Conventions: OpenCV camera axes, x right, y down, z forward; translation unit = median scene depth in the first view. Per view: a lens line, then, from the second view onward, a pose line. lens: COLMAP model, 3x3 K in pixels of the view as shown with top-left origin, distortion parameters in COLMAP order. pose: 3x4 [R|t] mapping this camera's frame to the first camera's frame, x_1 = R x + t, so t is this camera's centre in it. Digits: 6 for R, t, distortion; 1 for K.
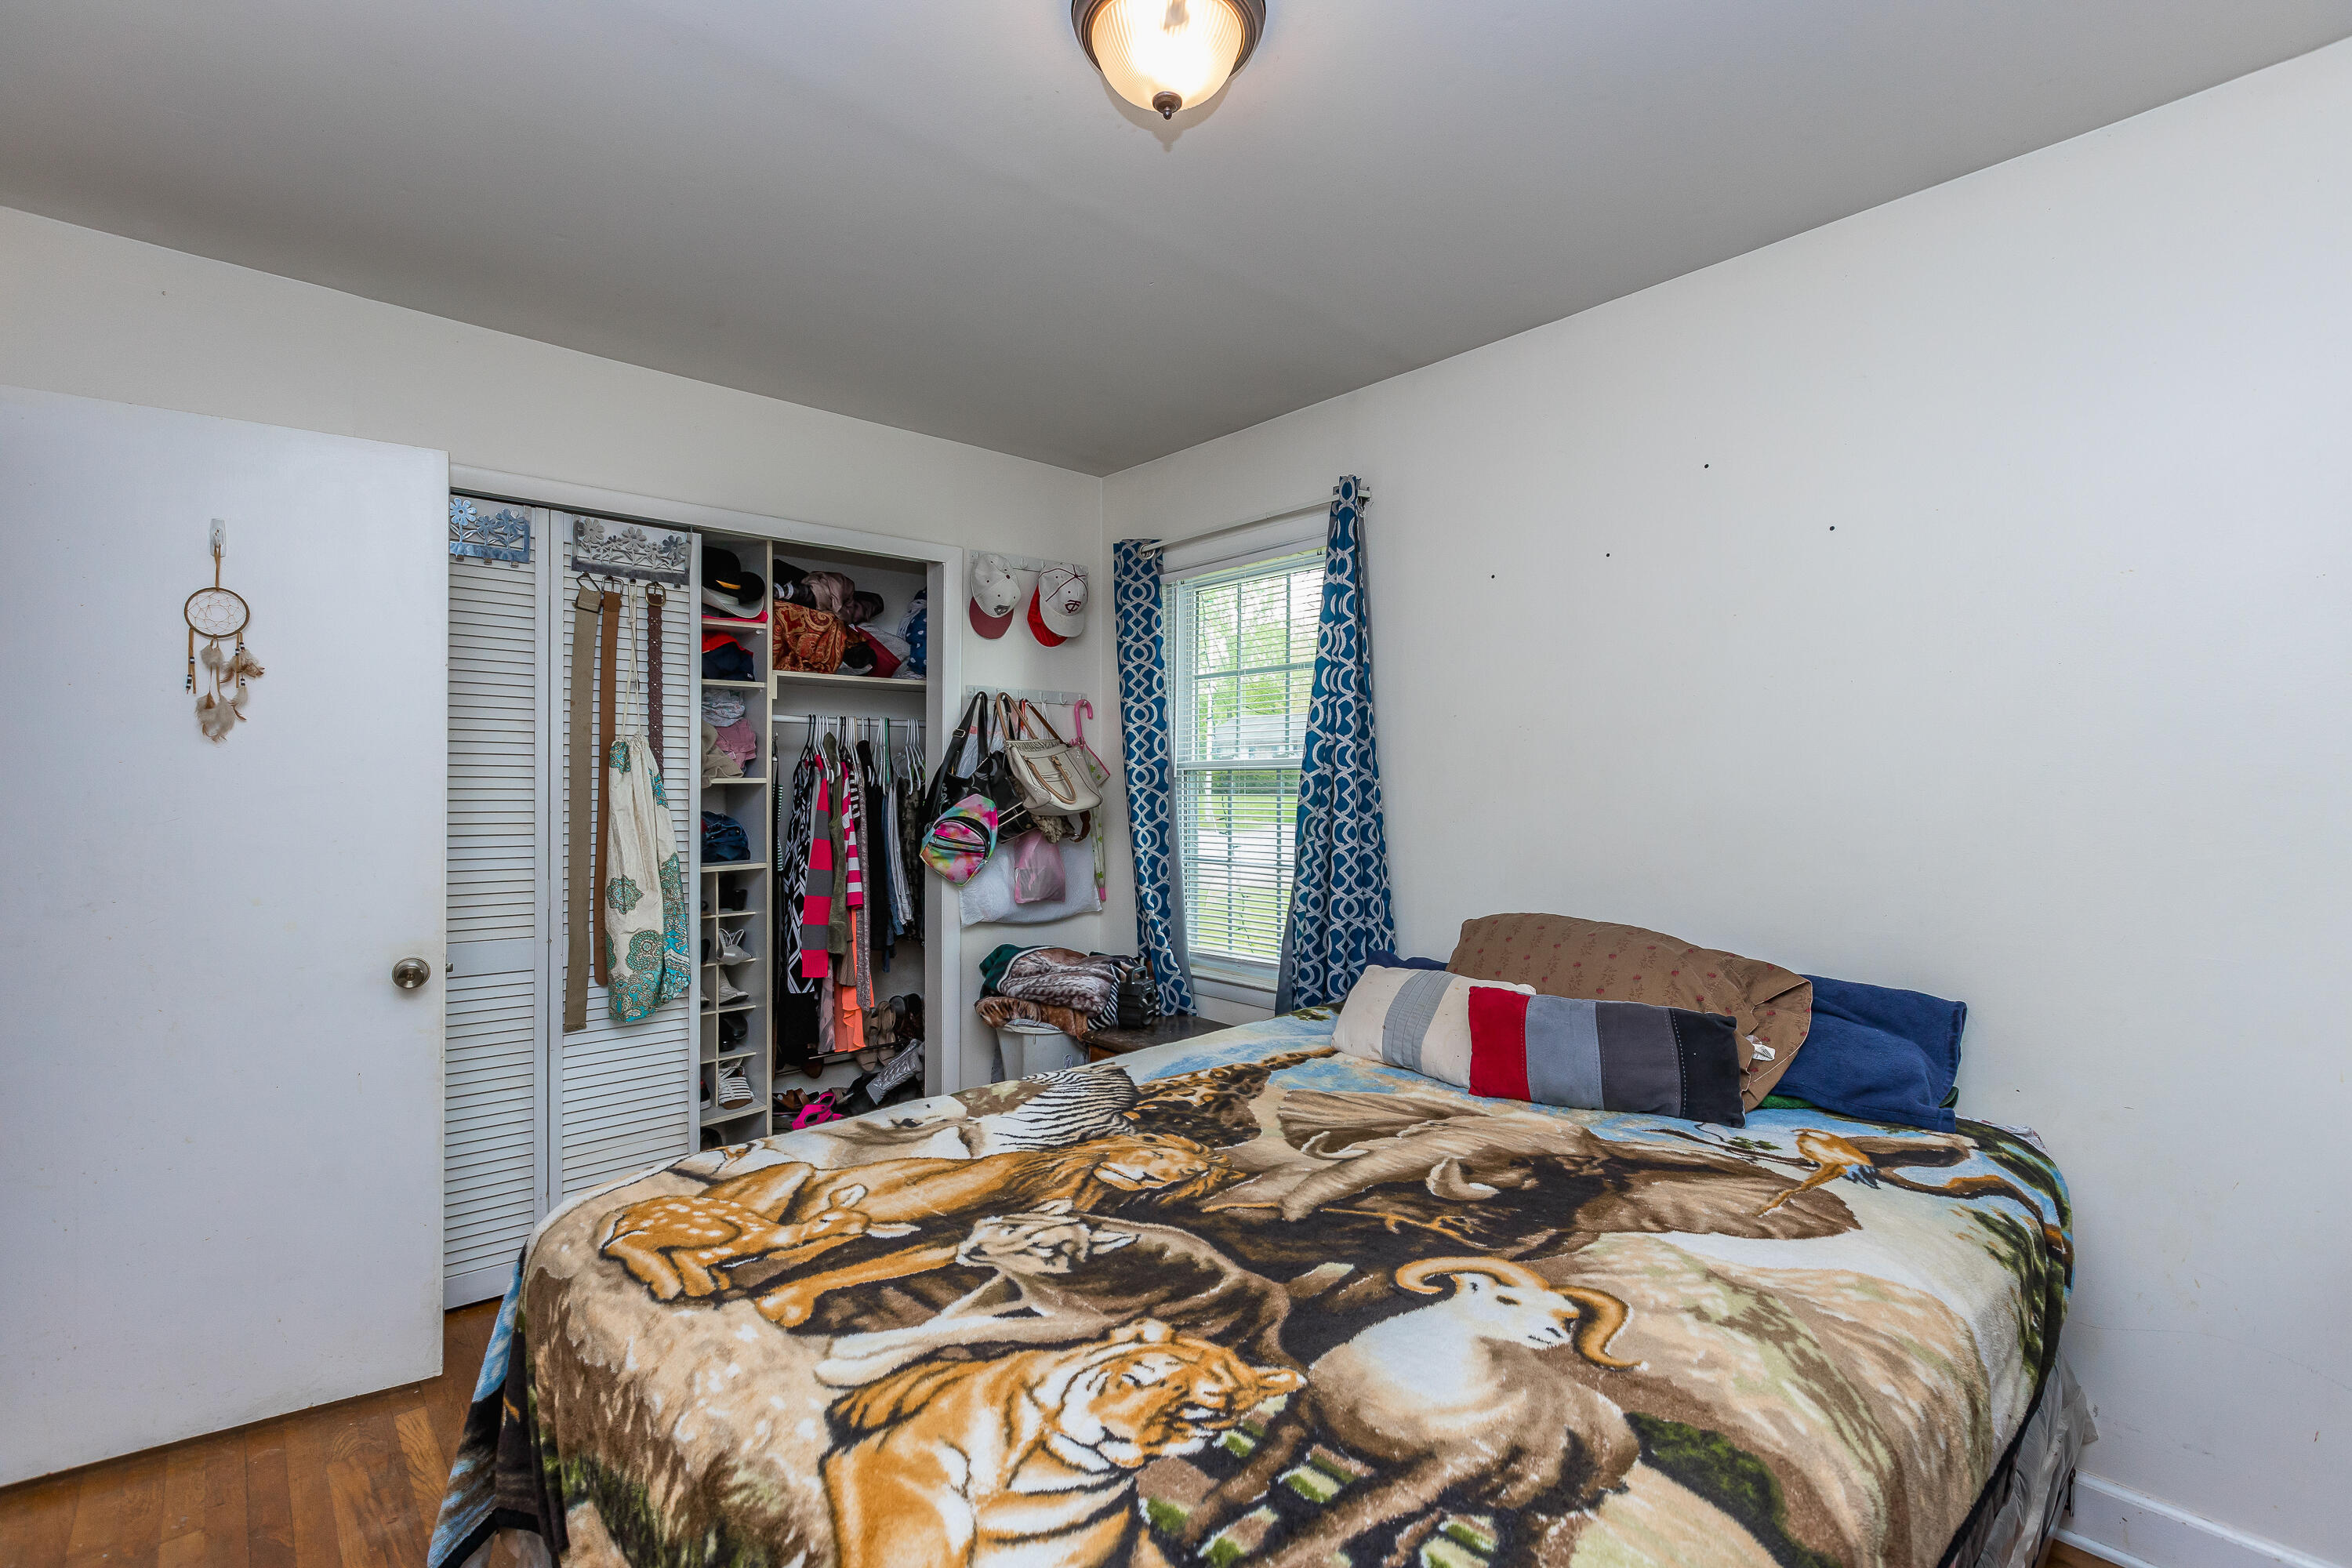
lens RADIAL K [[1060.8, 0, 1174.5], [0, 1060.8, 786.1], [0, 0, 1]] dist [-0.000284, 0.000068]
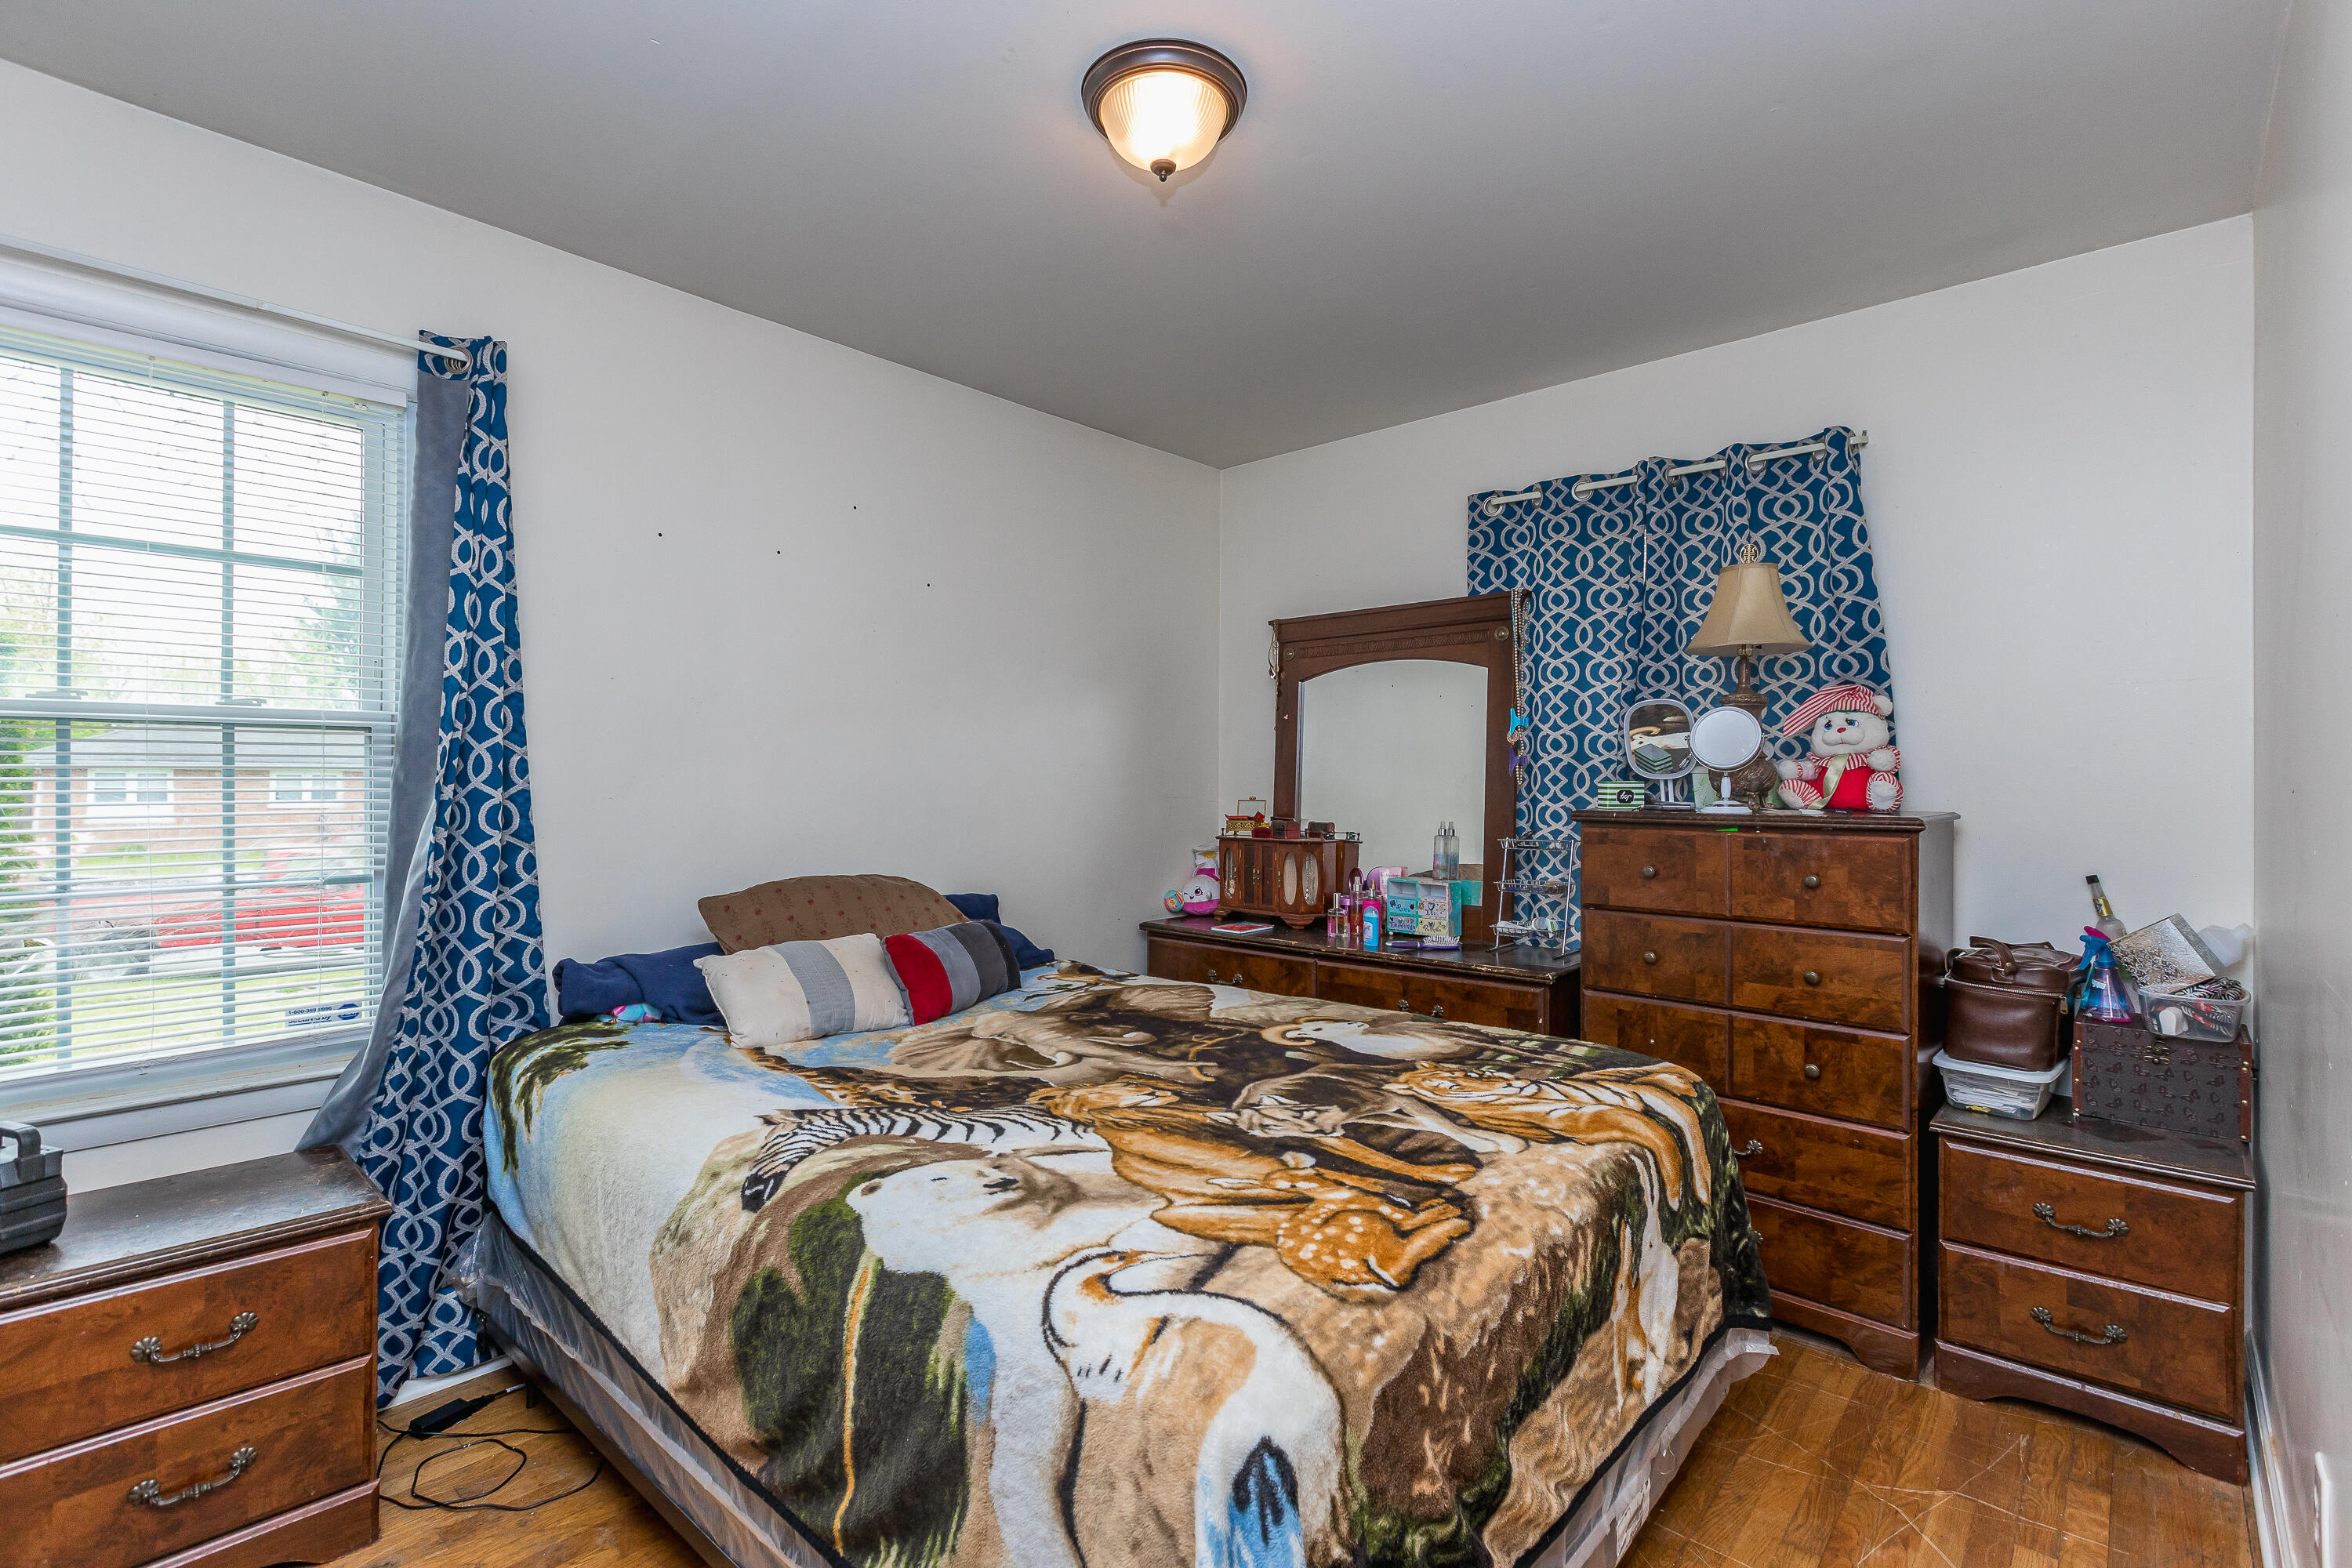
lens RADIAL K [[1060.8, 0, 1175.4], [0, 1060.8, 780.5], [0, 0, 1]] dist [-0.000284, 0.000068]
pose [[-0.107172, 0.003437, 0.994235, -1.325388], [-0.006929, 0.999967, -0.004204, 0.035828], [-0.994216, -0.007339, -0.107145, 1.236227]]
